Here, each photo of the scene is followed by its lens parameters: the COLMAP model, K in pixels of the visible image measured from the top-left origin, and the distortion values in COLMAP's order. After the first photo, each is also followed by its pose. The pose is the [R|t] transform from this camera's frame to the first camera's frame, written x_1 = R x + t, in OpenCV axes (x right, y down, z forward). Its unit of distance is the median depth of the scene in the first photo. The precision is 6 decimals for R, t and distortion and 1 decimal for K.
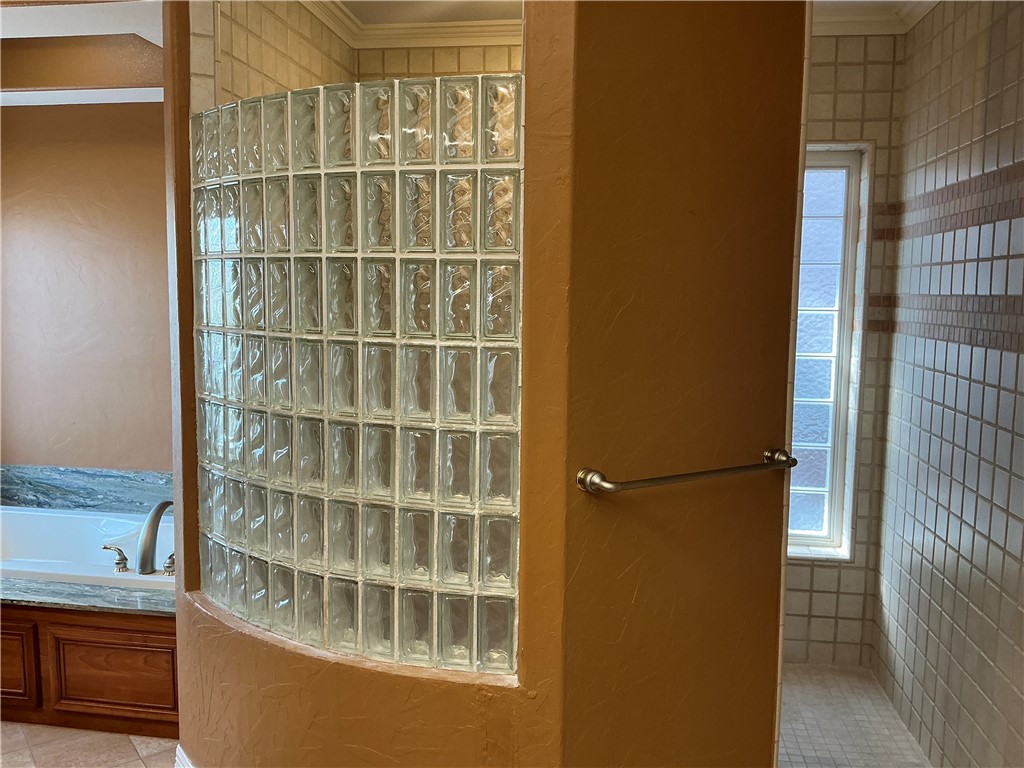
lens RADIAL K [[855.7, 0, 512.0], [0, 855.7, 384.0], [0, 0, 1]] dist [0.004576, -0.094539]
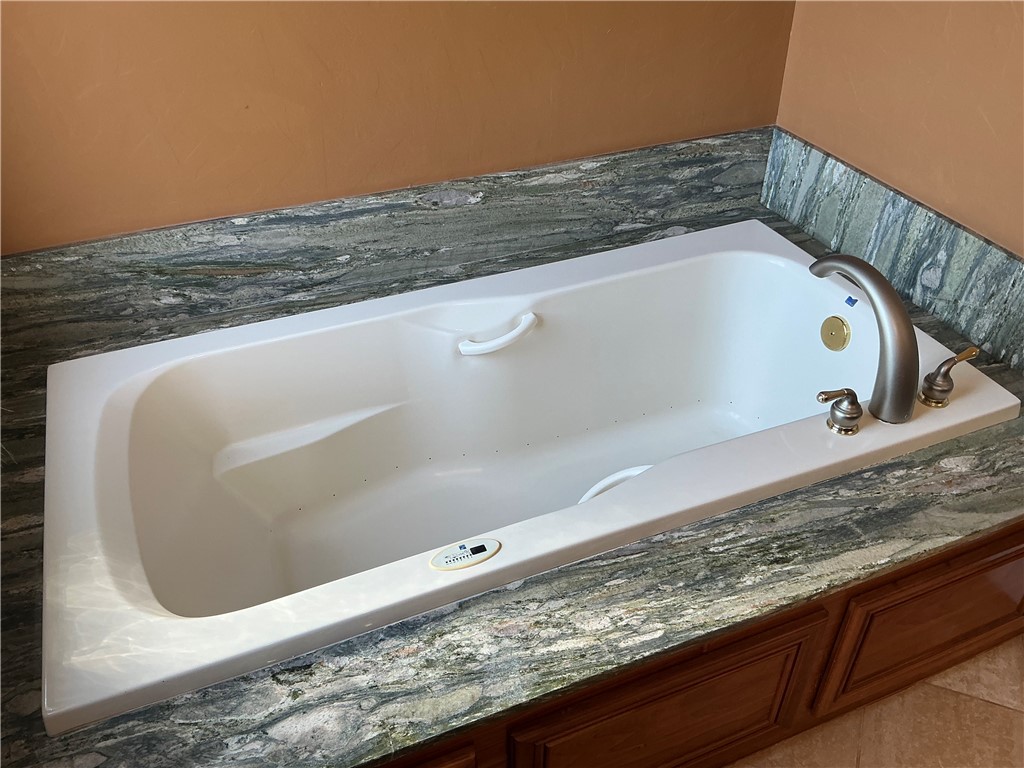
lens RADIAL K [[855.7, 0, 512.0], [0, 855.7, 384.0], [0, 0, 1]] dist [0.004576, -0.094539]
pose [[0.857757, -0.310674, 0.409554, -0.617011], [0.062086, 0.853490, 0.517398, -0.045503], [-0.510292, -0.418374, 0.751375, 0.572789]]
